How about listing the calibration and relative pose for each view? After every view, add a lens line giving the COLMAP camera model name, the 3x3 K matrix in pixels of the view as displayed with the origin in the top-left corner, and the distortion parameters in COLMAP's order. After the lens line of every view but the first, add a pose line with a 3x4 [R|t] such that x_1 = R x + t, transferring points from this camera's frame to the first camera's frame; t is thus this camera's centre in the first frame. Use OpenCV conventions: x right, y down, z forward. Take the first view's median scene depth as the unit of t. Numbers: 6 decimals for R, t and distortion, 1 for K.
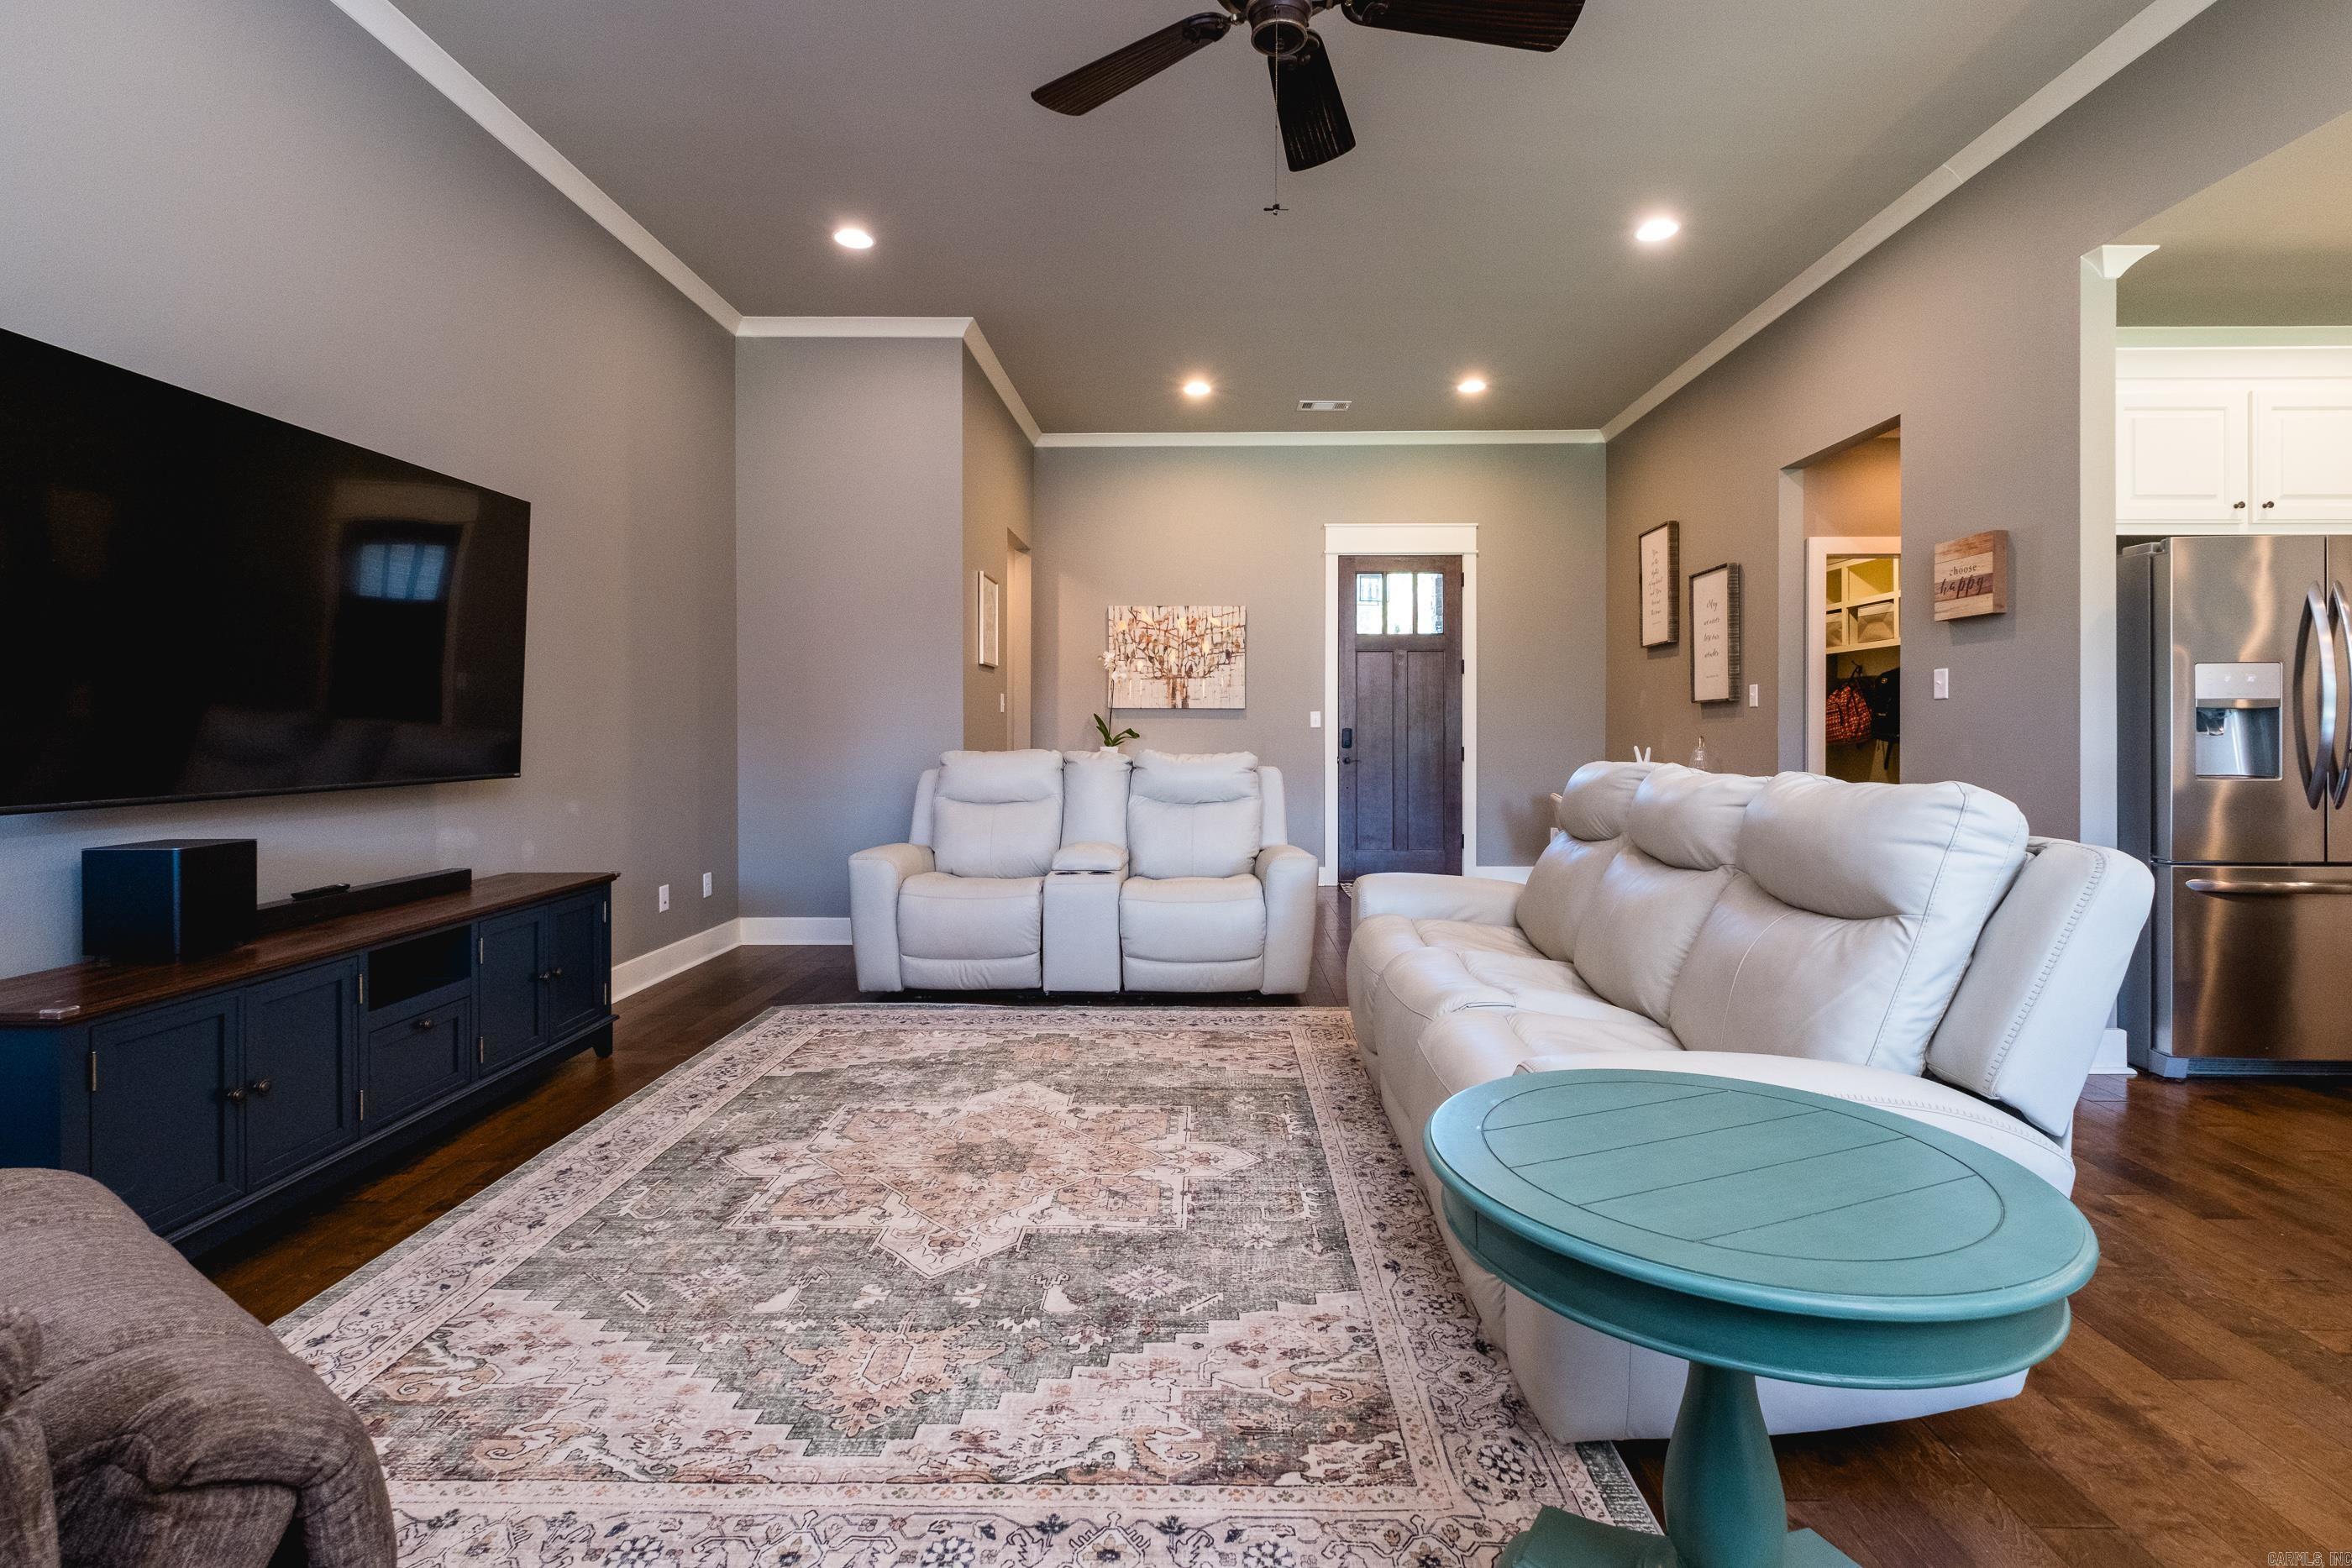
lens RADIAL K [[1037.0, 0, 1186.4], [0, 1037.0, 735.3], [0, 0, 1]] dist [0.014862, -0.011604]
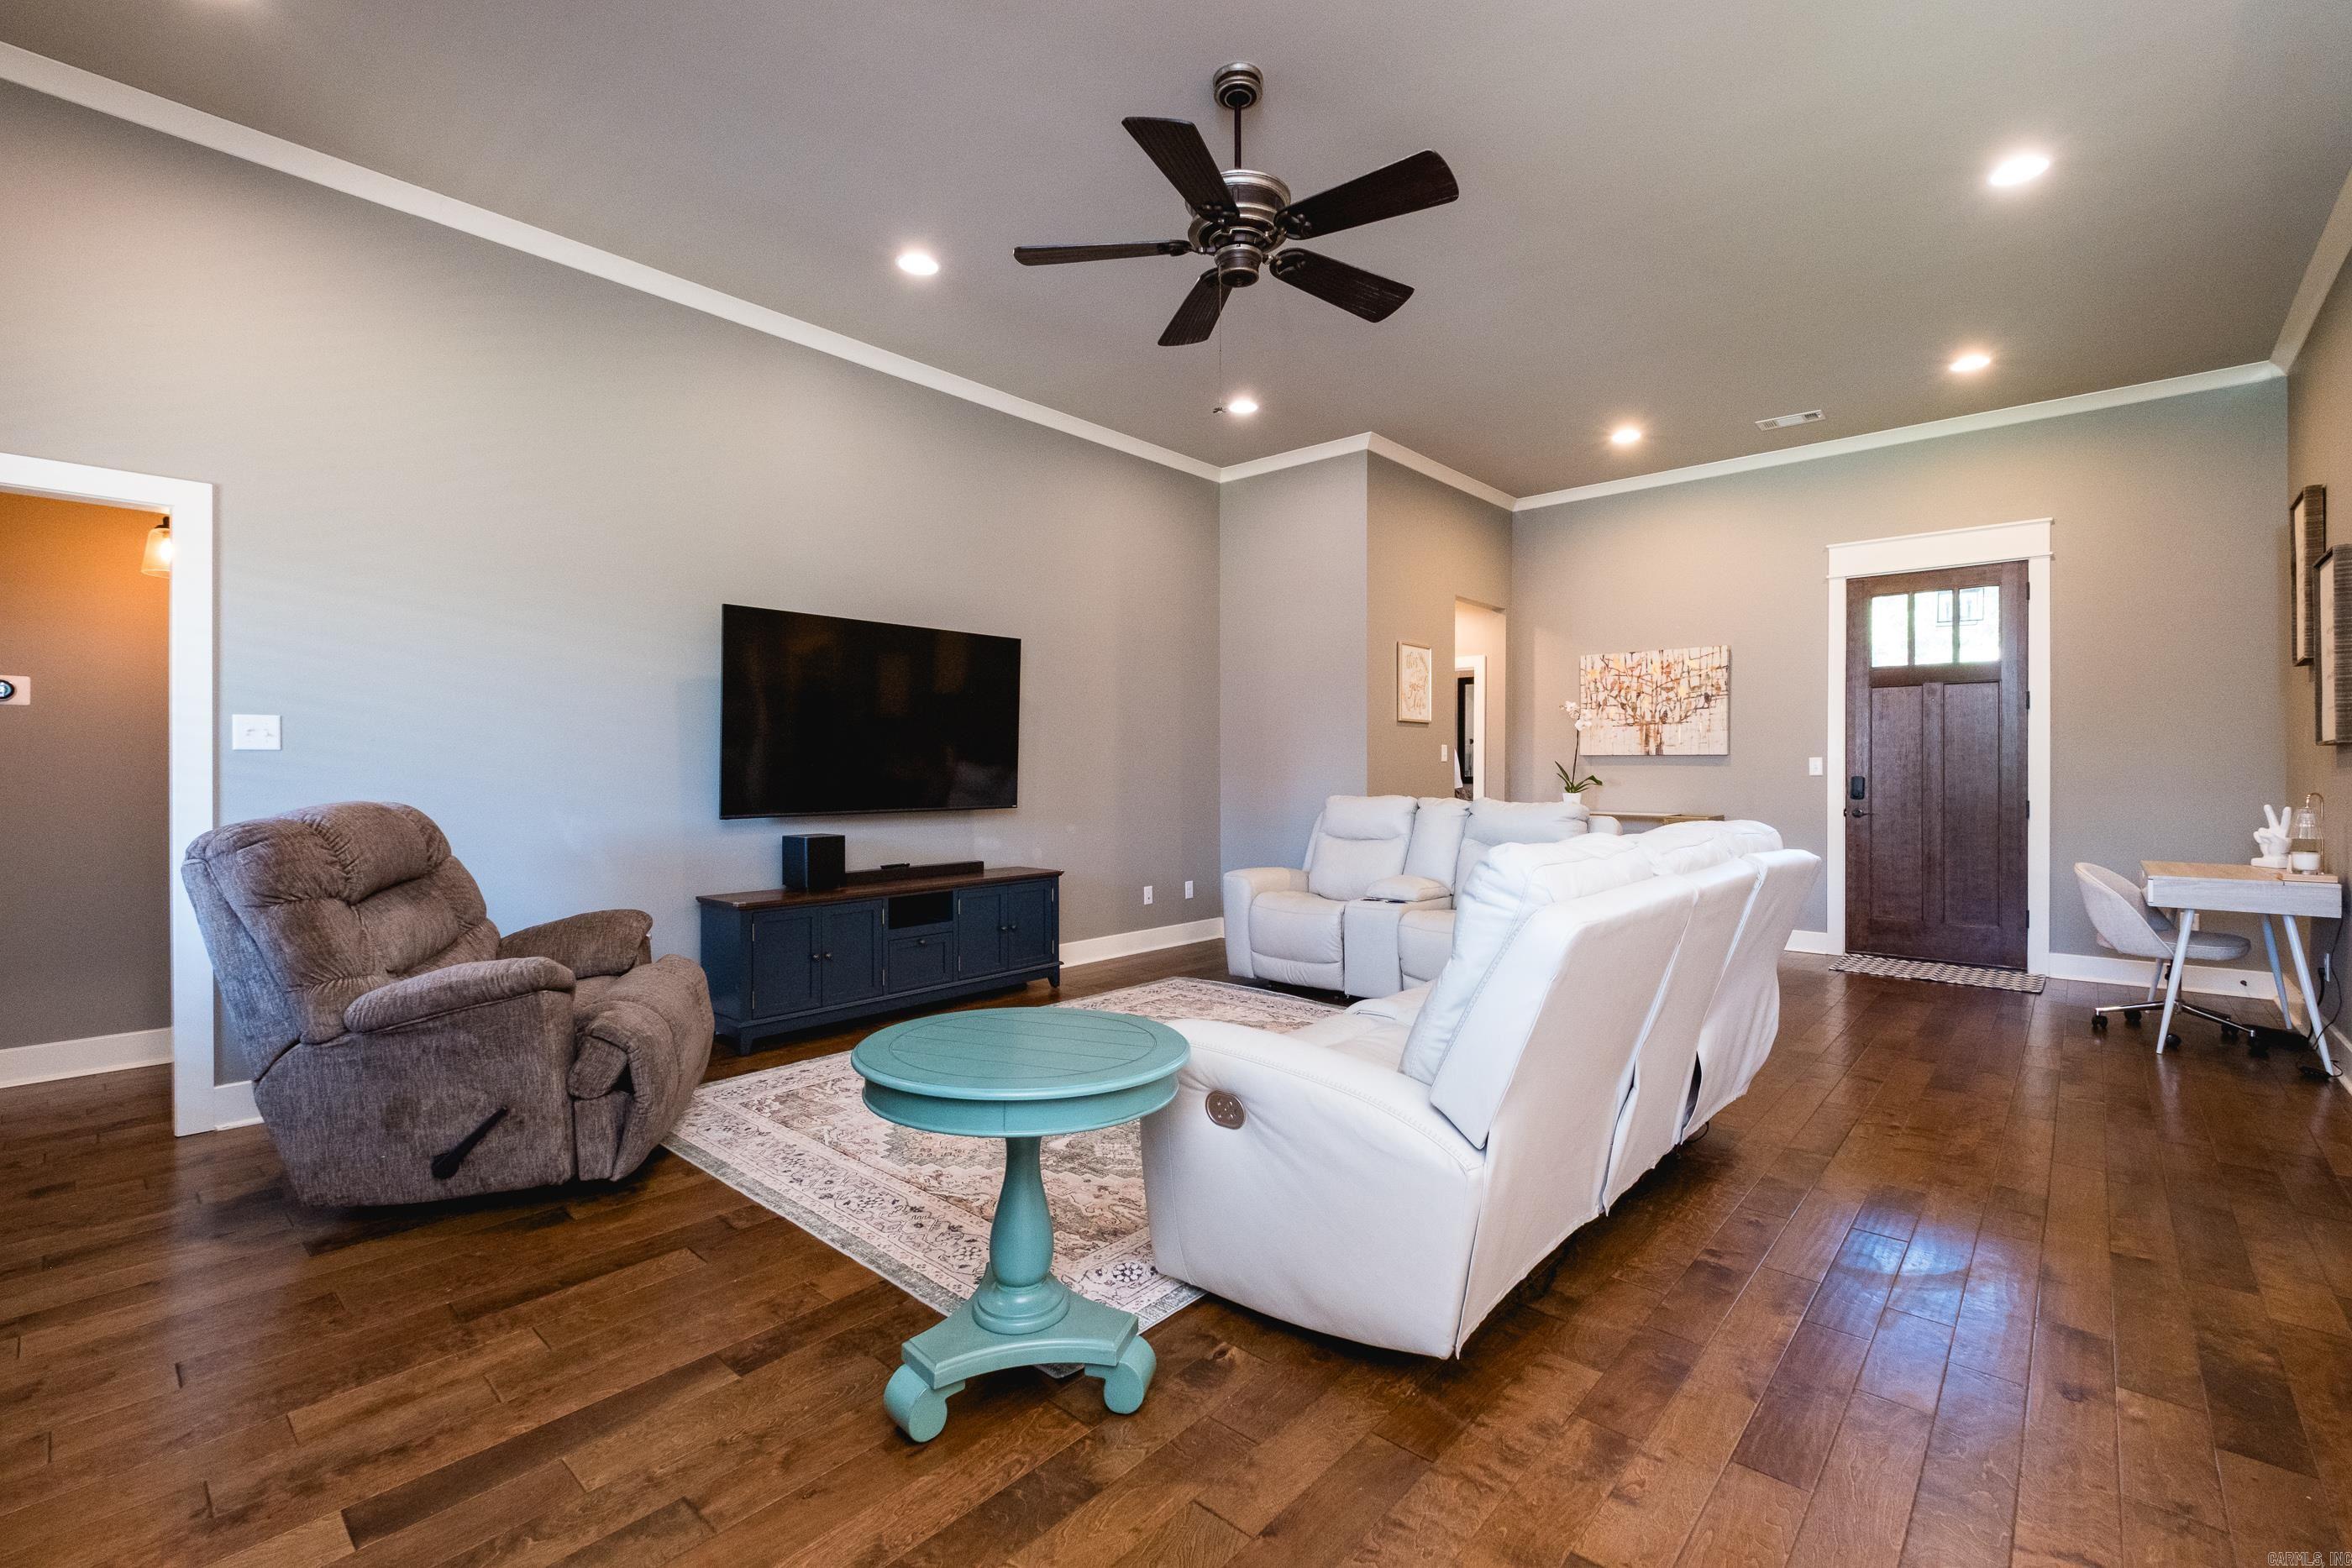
lens RADIAL K [[1013.6, 0, 1179.3], [0, 1013.6, 780.4], [0, 0, 1]] dist [0.001701, -0.000392]
pose [[0.756004, 0.007006, -0.654529, 0.619772], [-0.003298, 0.999971, 0.006895, -0.016052], [0.654558, -0.003054, 0.756005, -0.035283]]
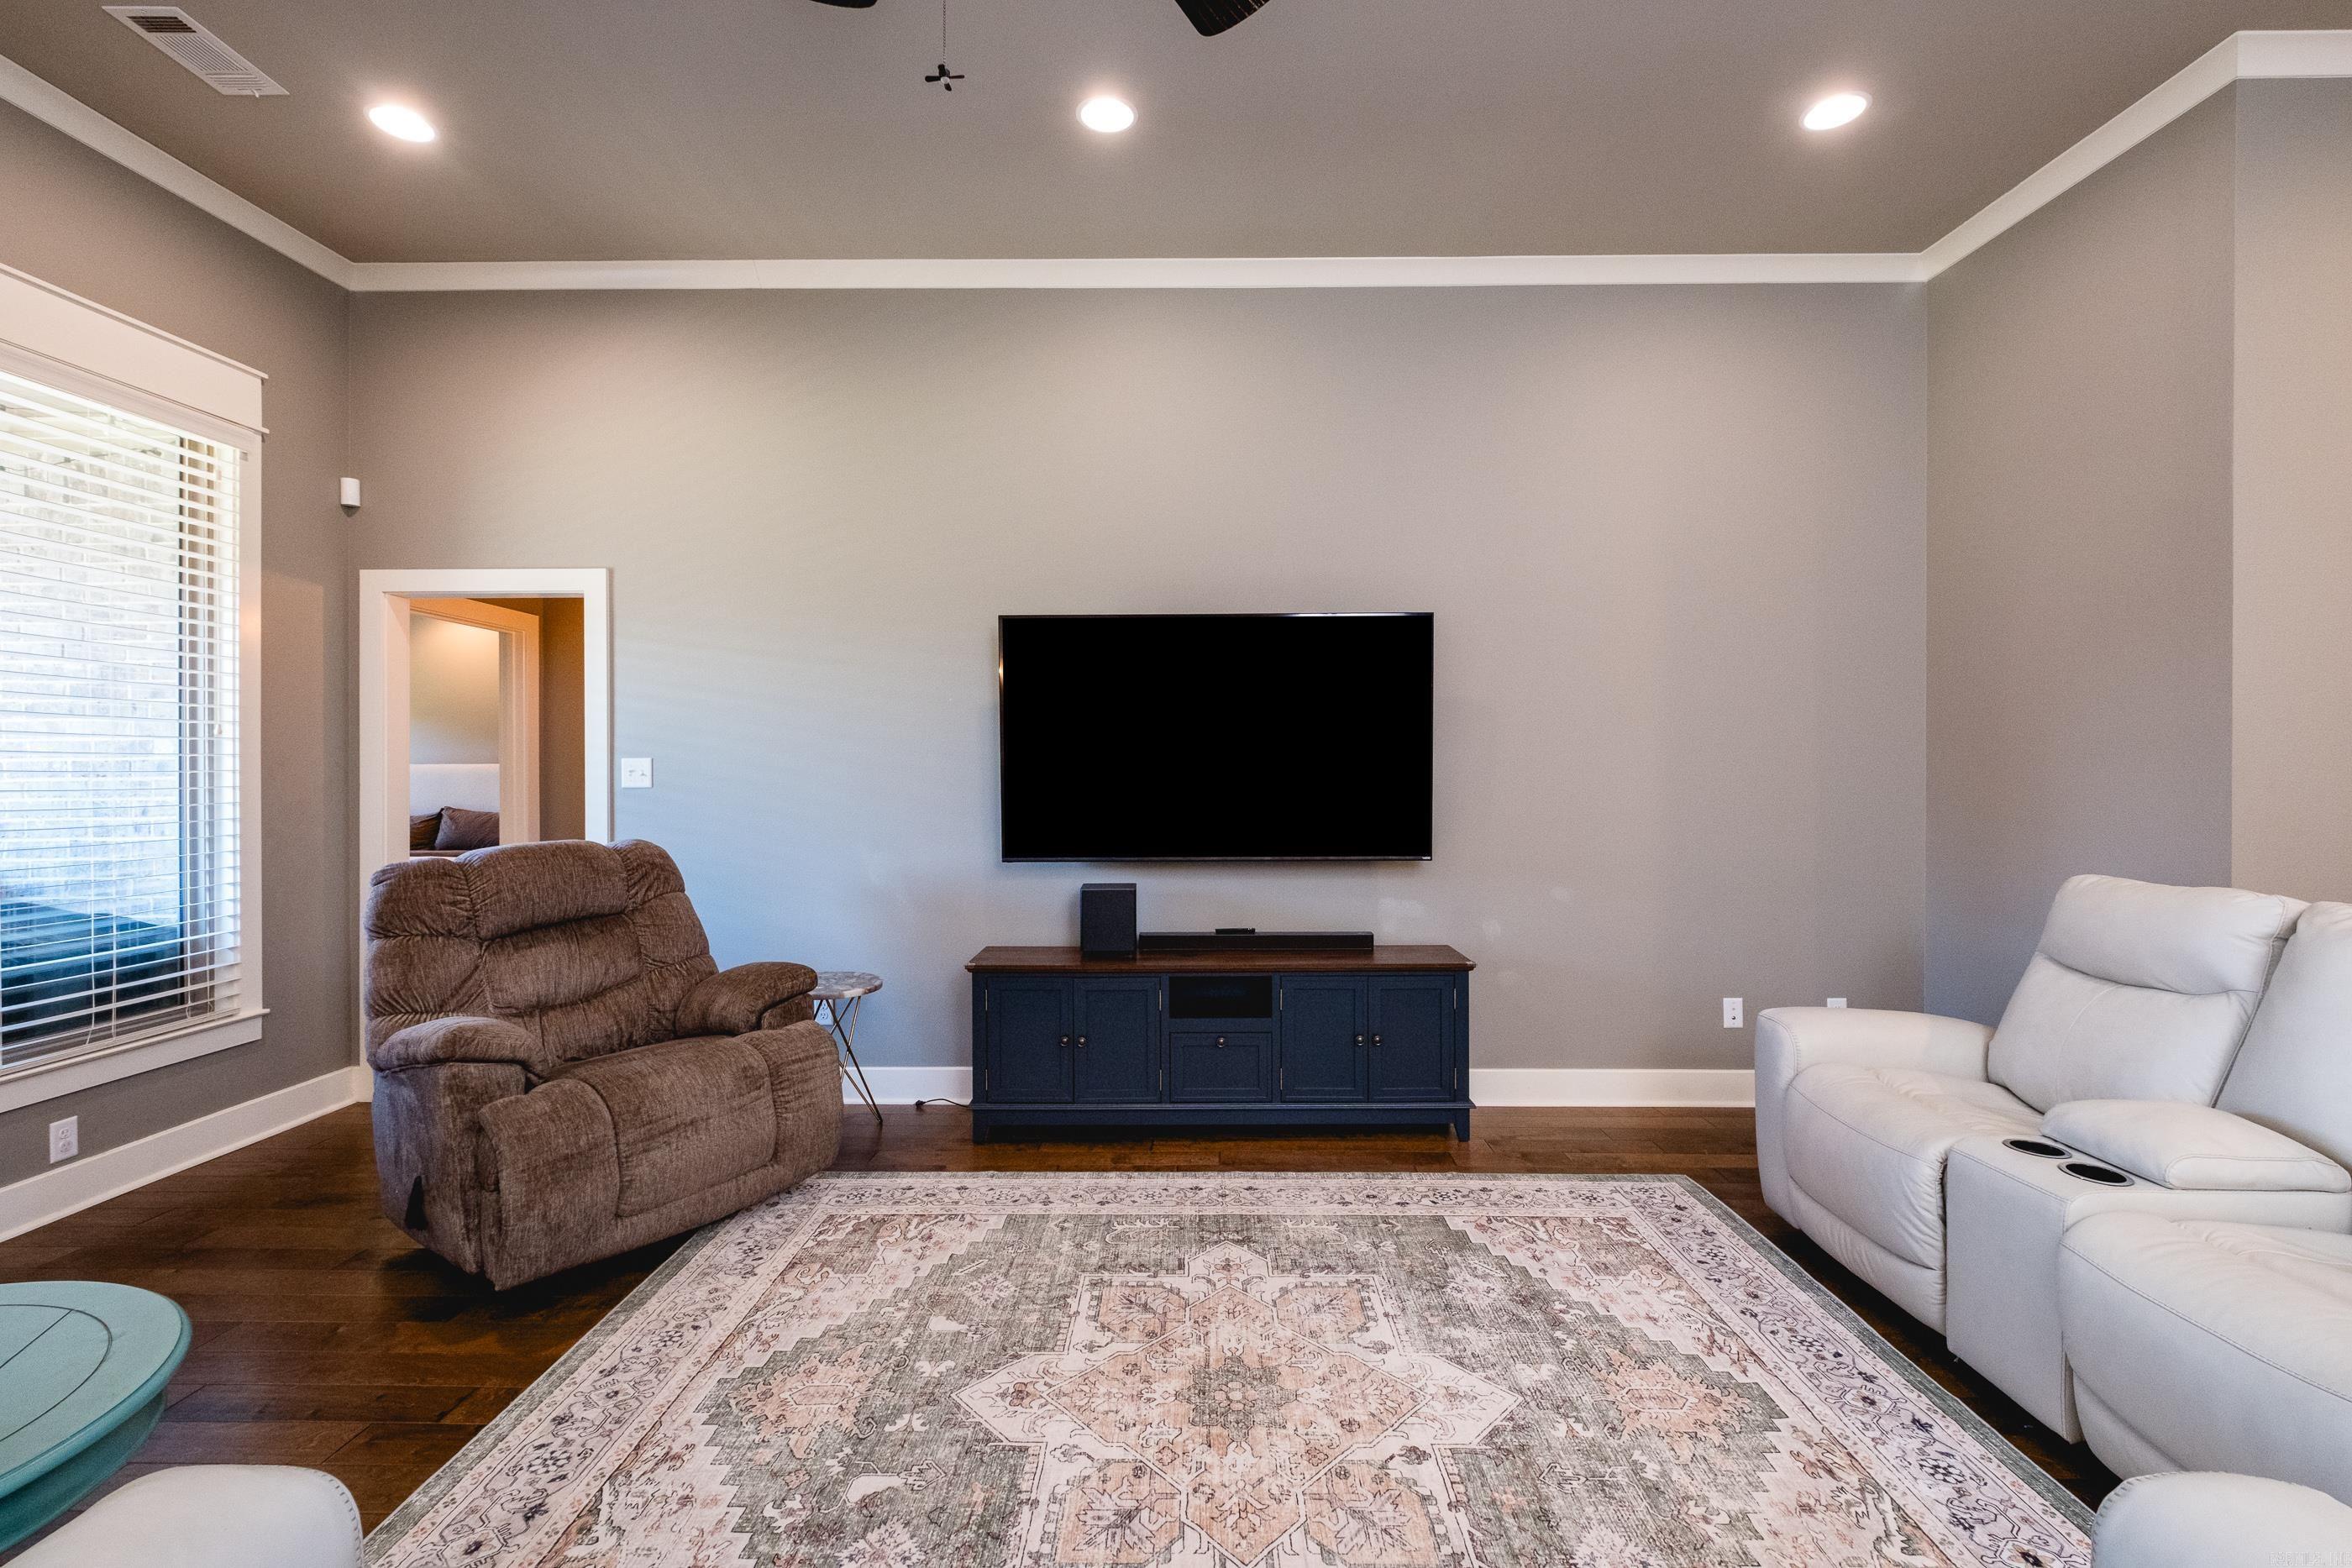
lens RADIAL K [[1025.4, 0, 1187.8], [0, 1025.4, 773.8], [0, 0, 1]] dist [0.012068, -0.009705]
pose [[0.007472, 0.003992, -0.999964, 0.478953], [-0.003332, 0.999987, 0.003967, -0.058953], [0.999967, 0.003303, 0.007485, 0.764951]]
